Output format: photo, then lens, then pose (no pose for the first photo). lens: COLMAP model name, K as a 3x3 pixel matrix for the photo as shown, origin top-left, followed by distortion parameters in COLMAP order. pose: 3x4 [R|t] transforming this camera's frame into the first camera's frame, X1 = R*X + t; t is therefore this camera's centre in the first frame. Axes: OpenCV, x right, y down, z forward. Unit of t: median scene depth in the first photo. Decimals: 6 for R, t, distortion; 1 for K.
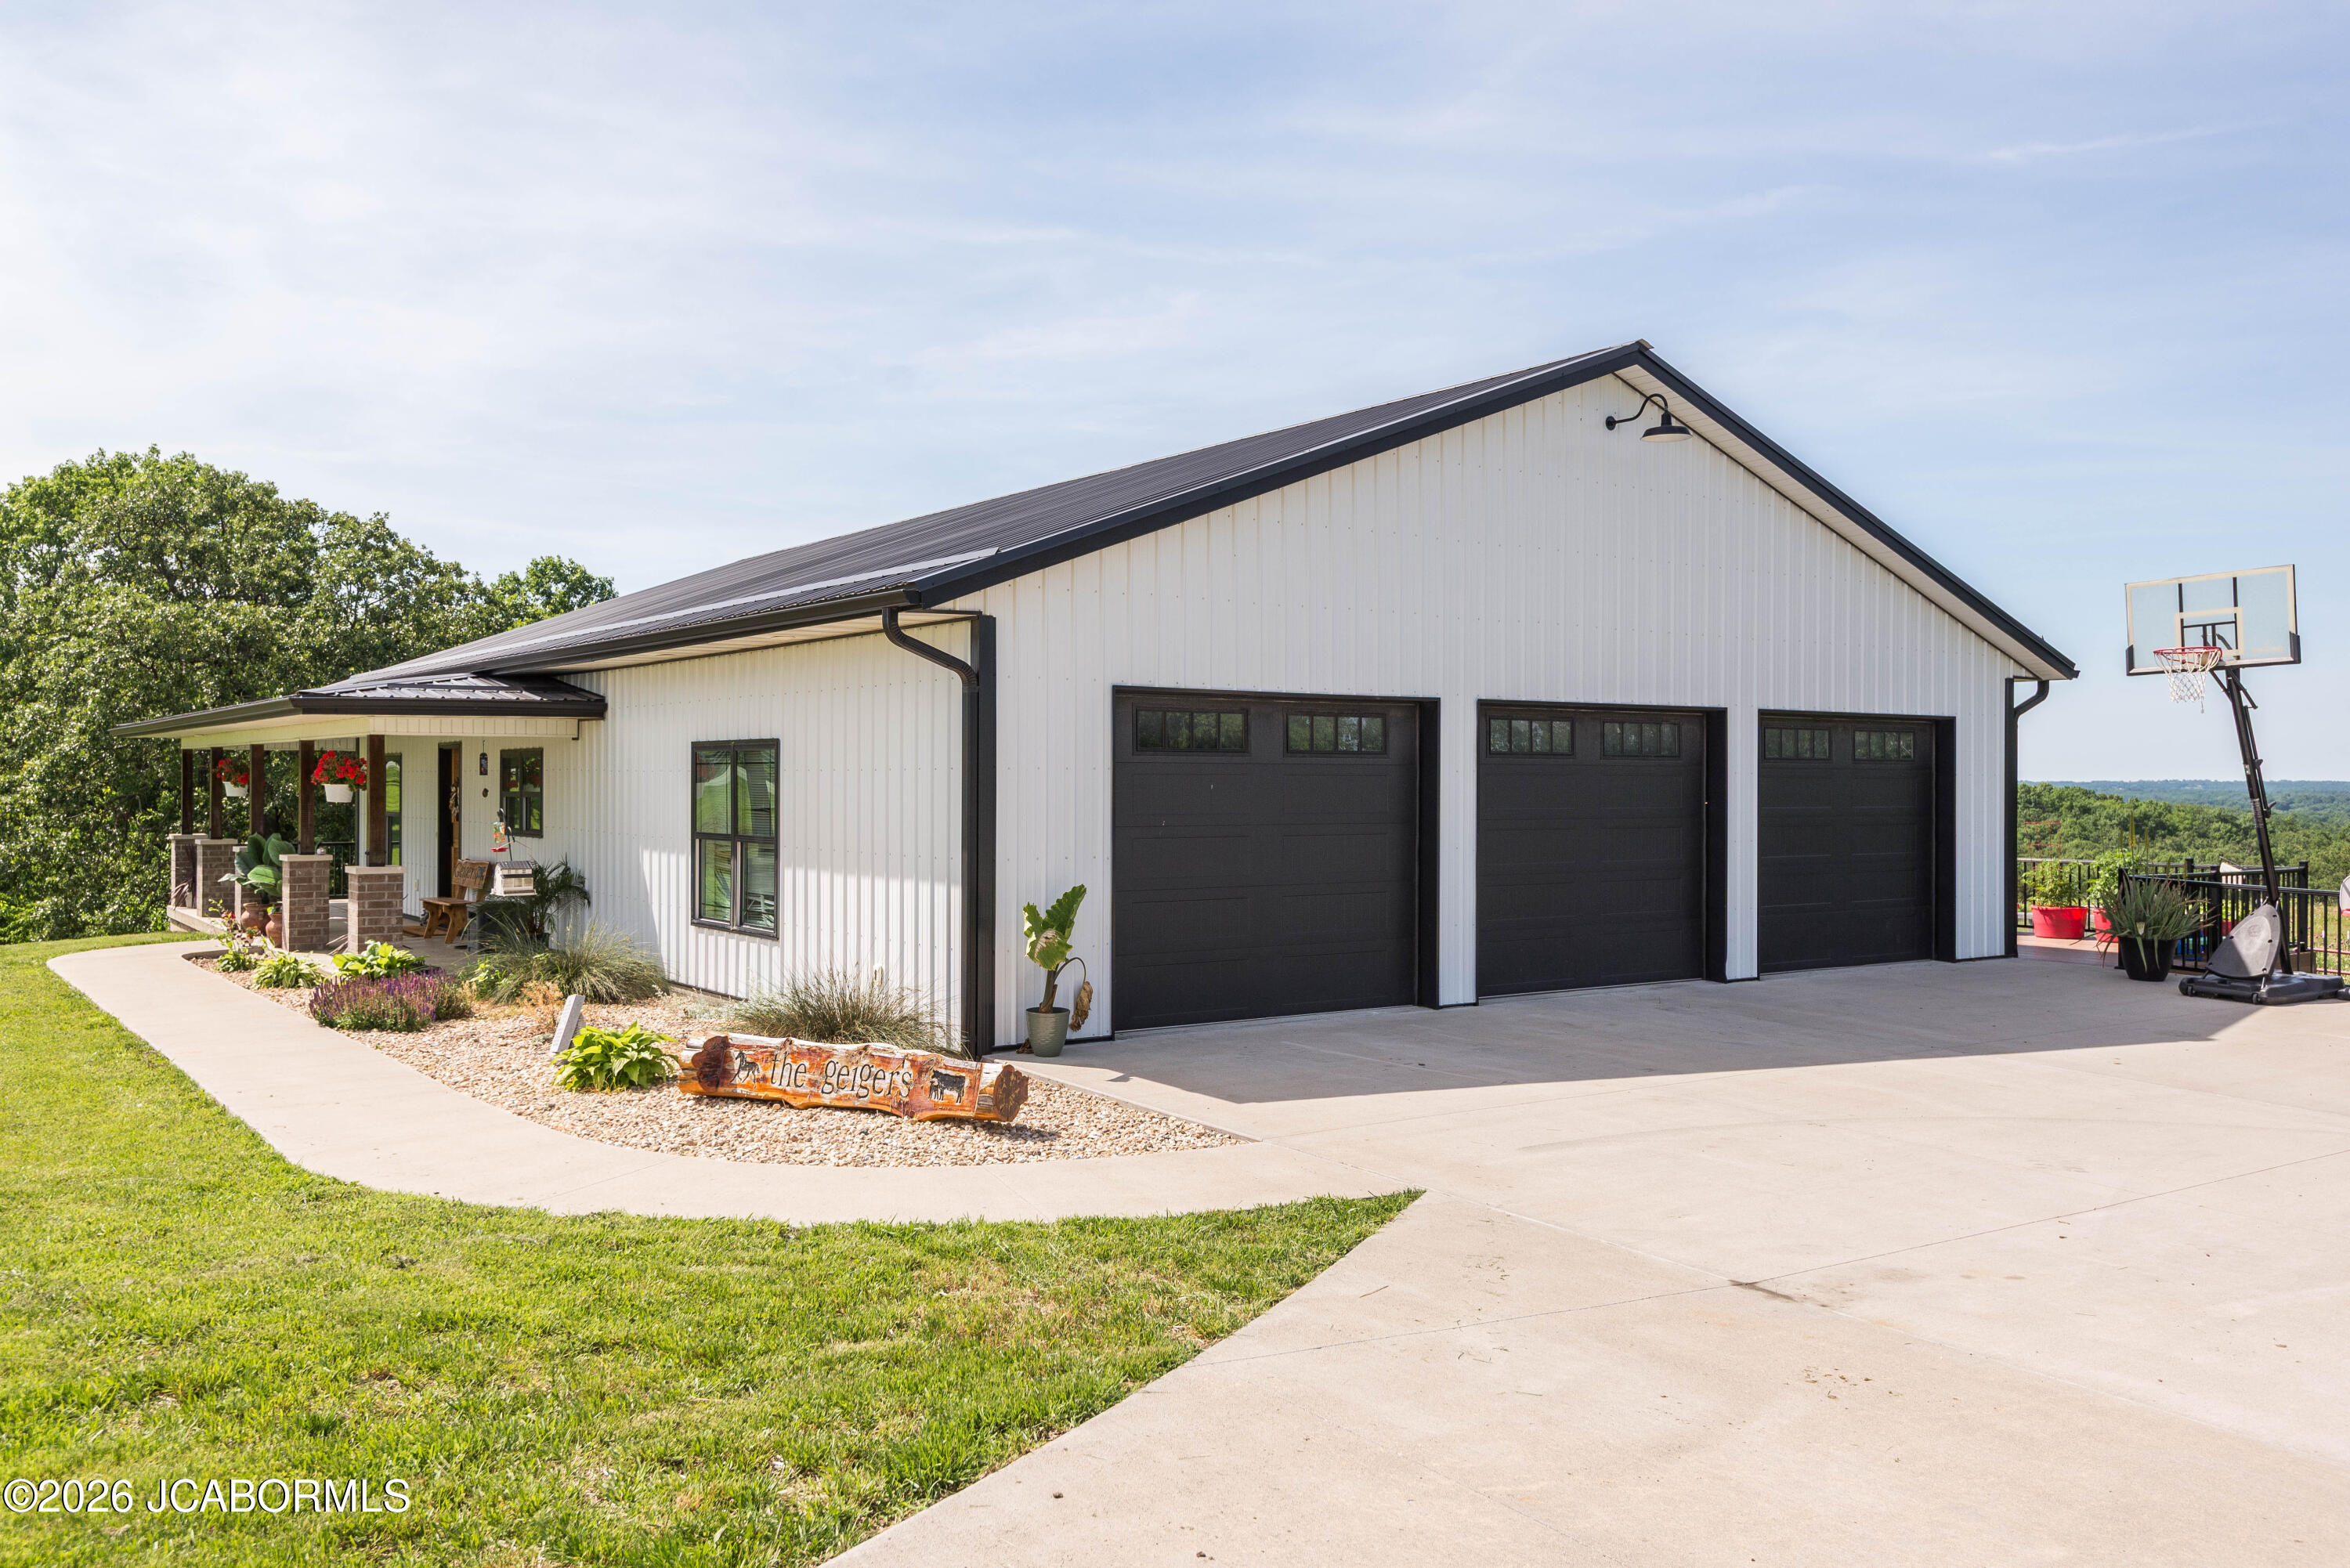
lens RADIAL K [[1882.6, 0, 1173.8], [0, 1882.6, 814.7], [0, 0, 1]] dist [0.030275, -0.002116]
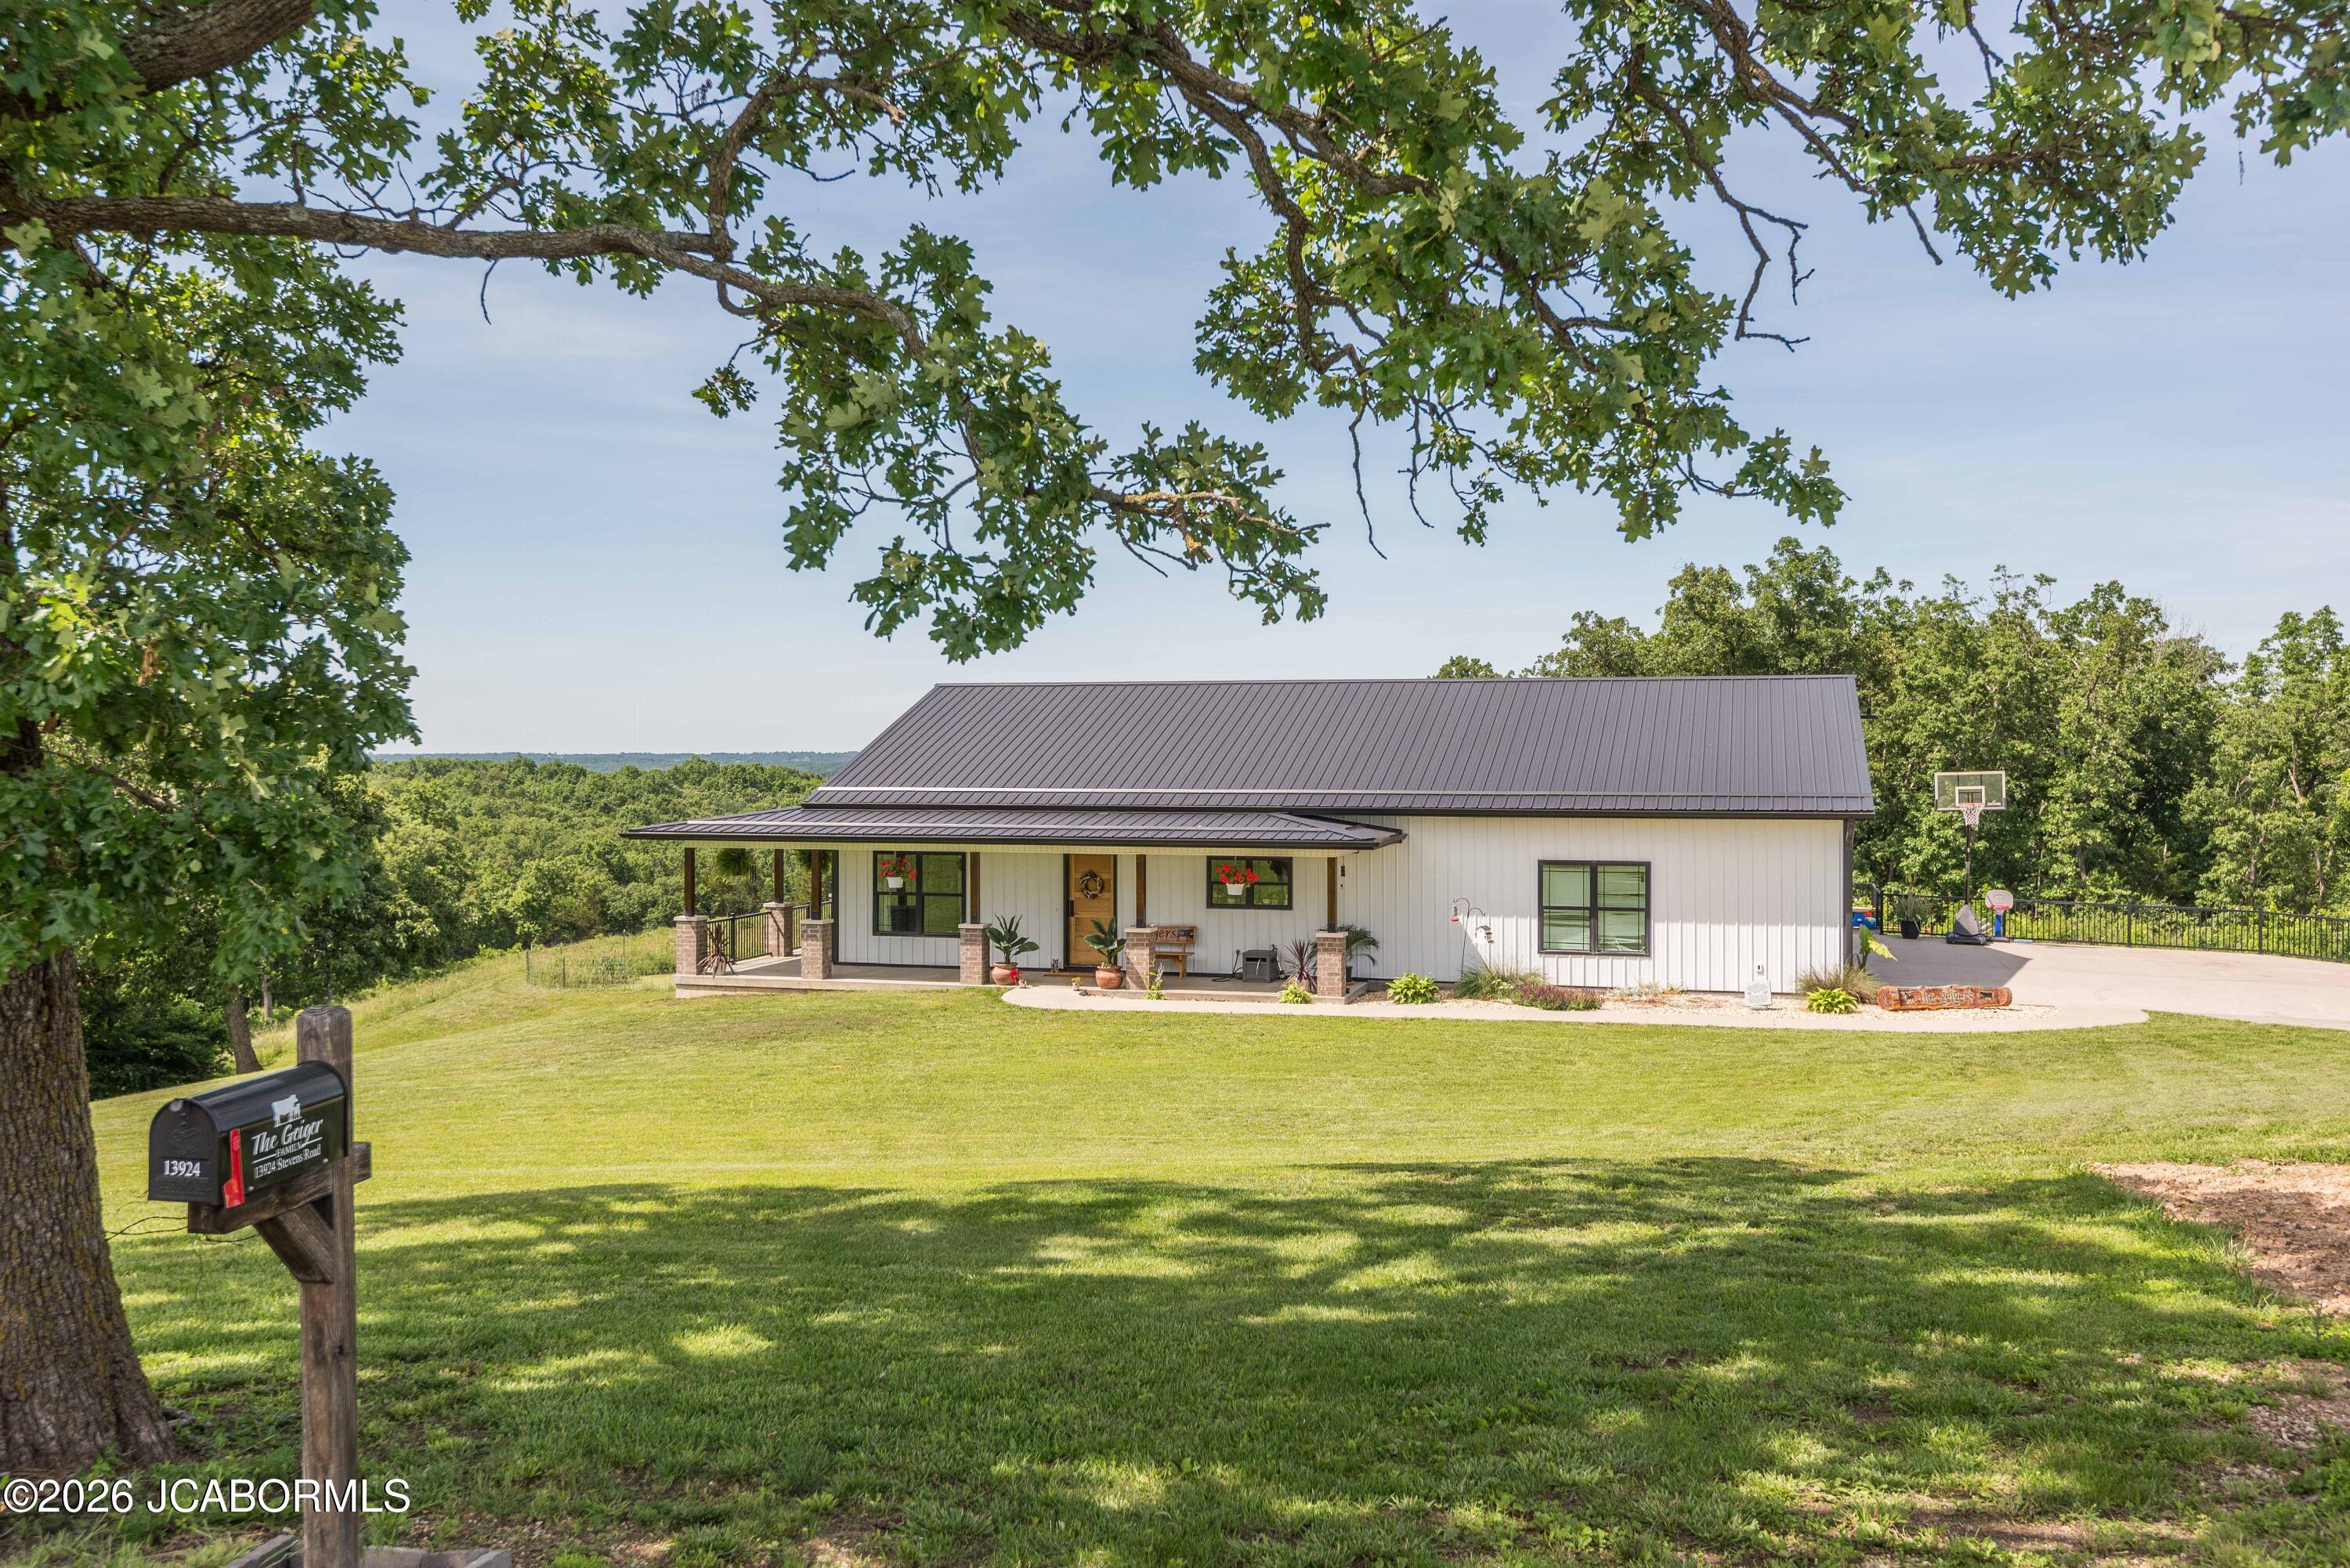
lens RADIAL K [[2109.9, 0, 1175.0], [0, 2109.9, 784.0], [0, 0, 1]] dist [0.014084, 0.007364]
pose [[0.774294, -0.011854, 0.632715, -1.975872], [0.012850, 0.999913, 0.003008, -0.131625], [-0.632696, 0.005801, 0.774379, -0.464596]]
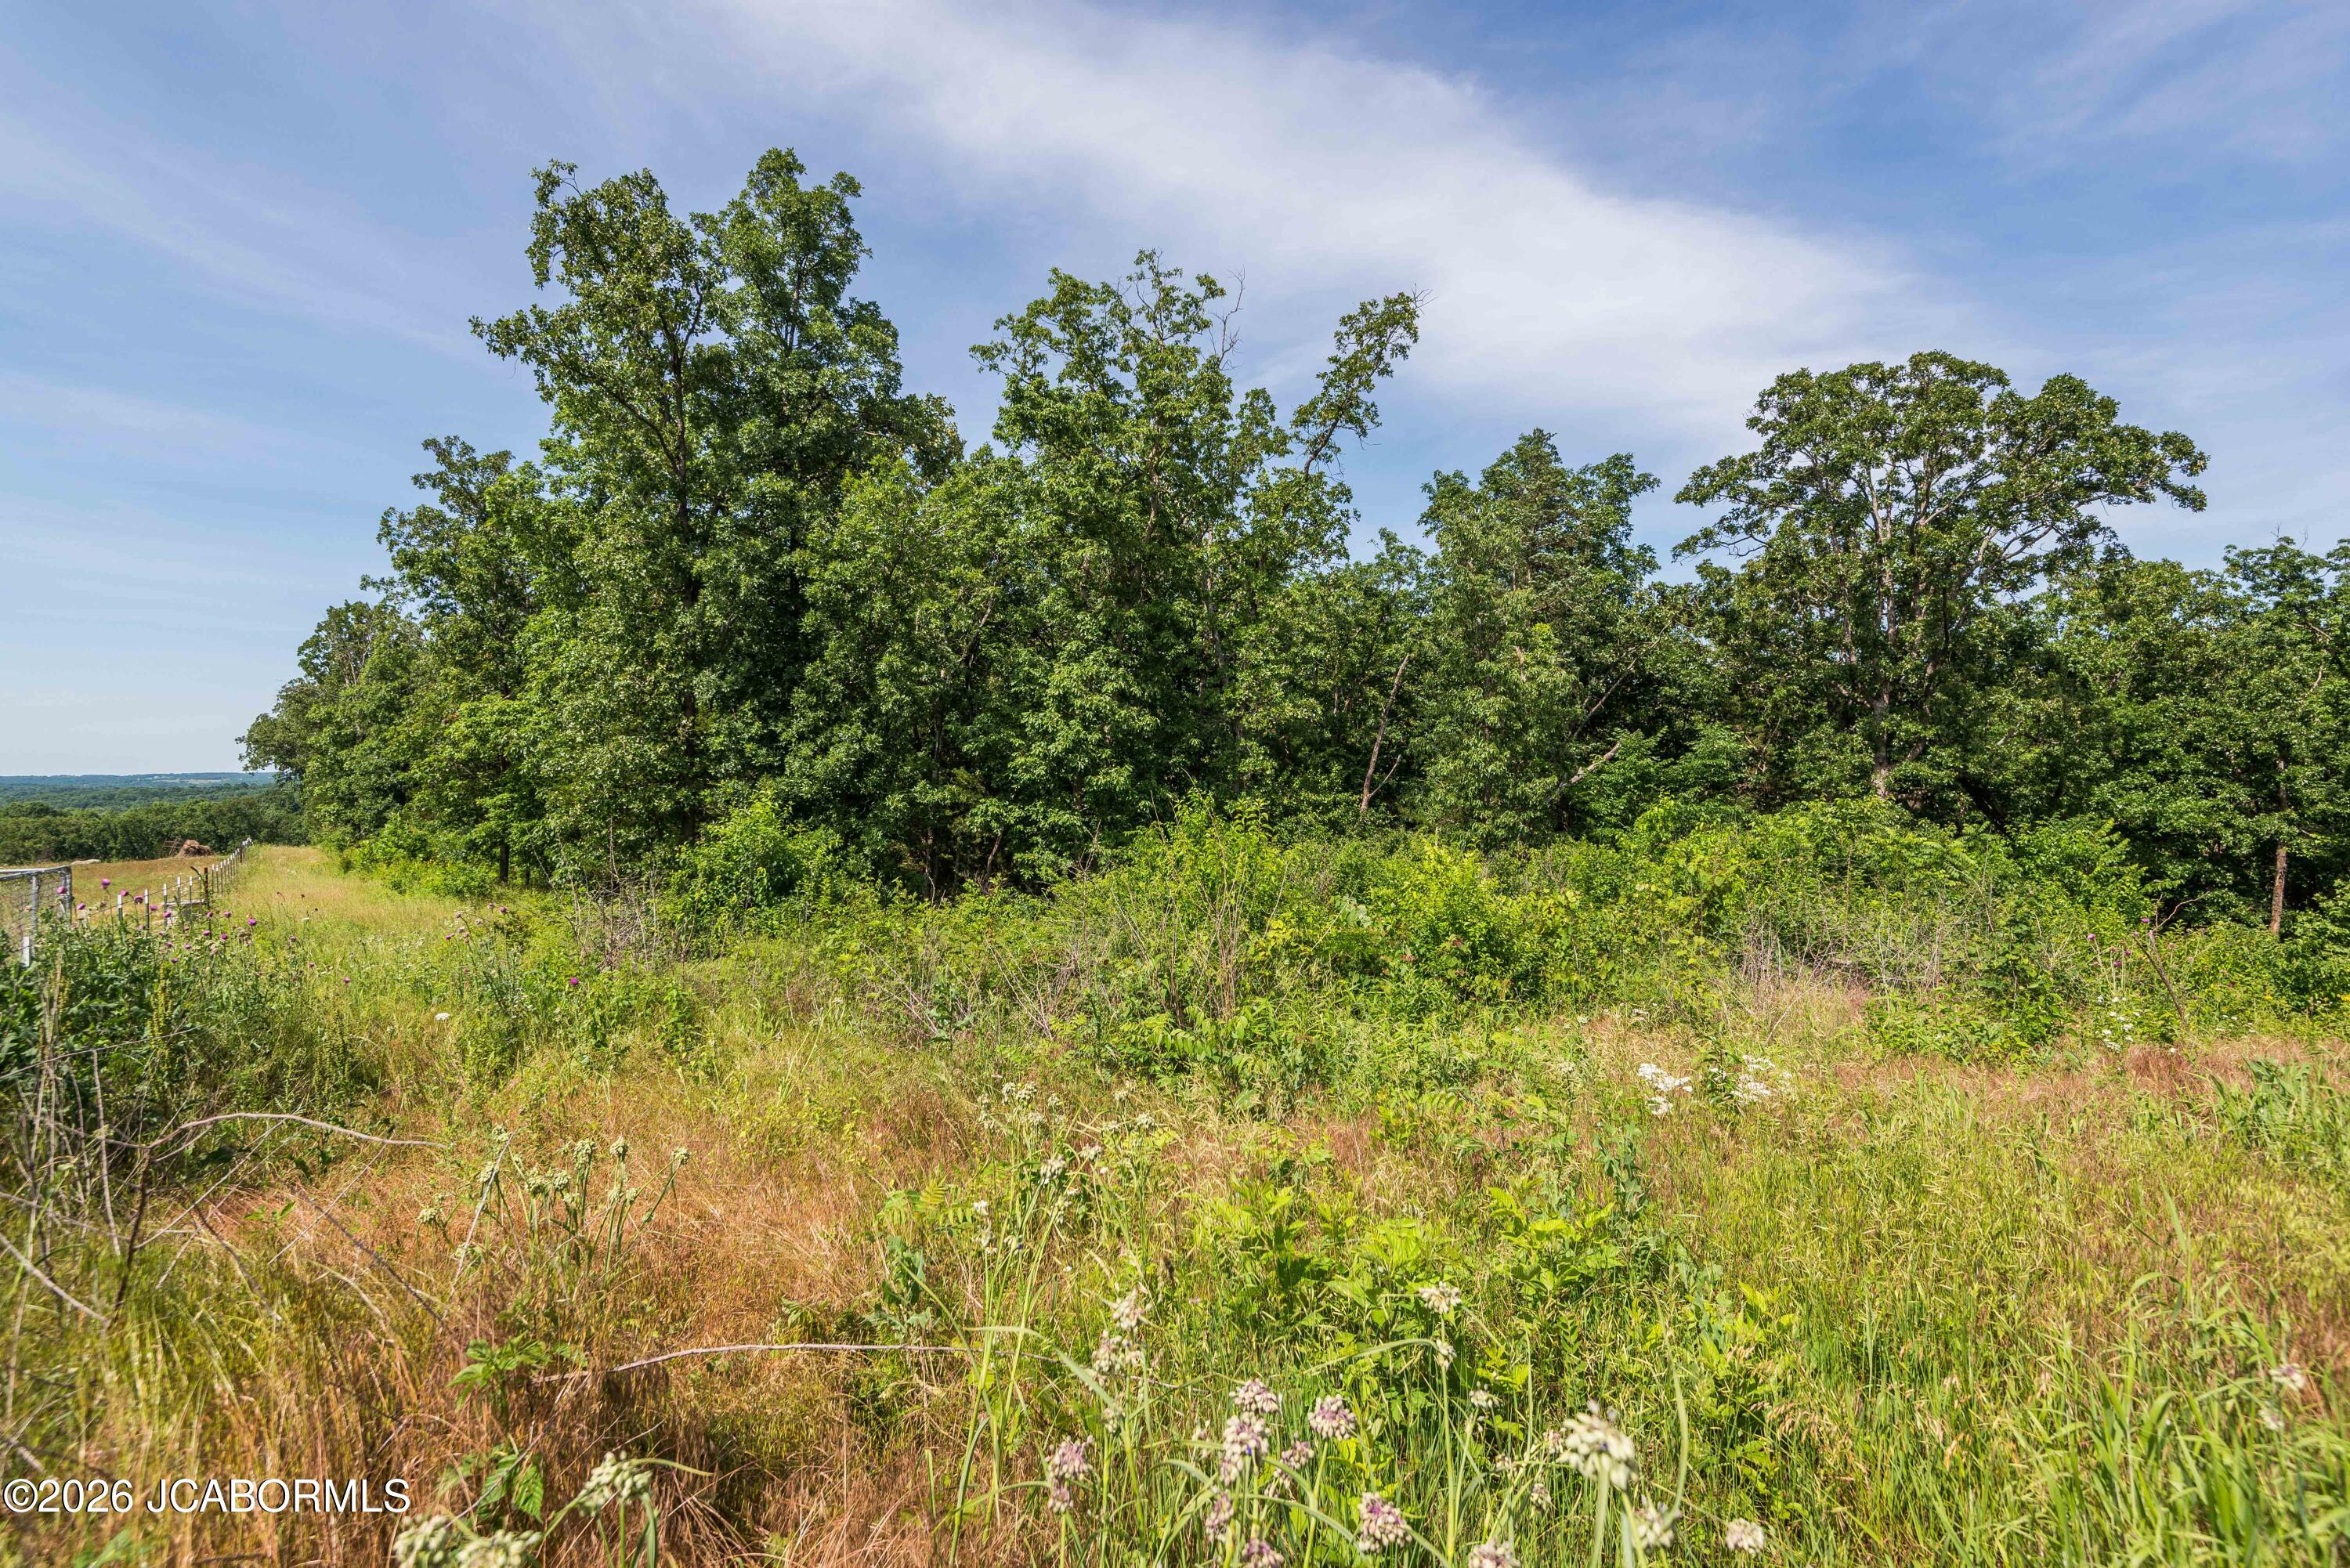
lens RADIAL K [[1184.3, 0, 1175.0], [0, 1184.3, 784.0], [0, 0, 1]] dist [0.002053, 0.000069]
pose [[0.225809, -0.025864, 0.973828, 0.948295], [0.030653, 0.999341, 0.019434, 0.089230], [-0.973689, 0.025463, 0.226453, 1.674588]]
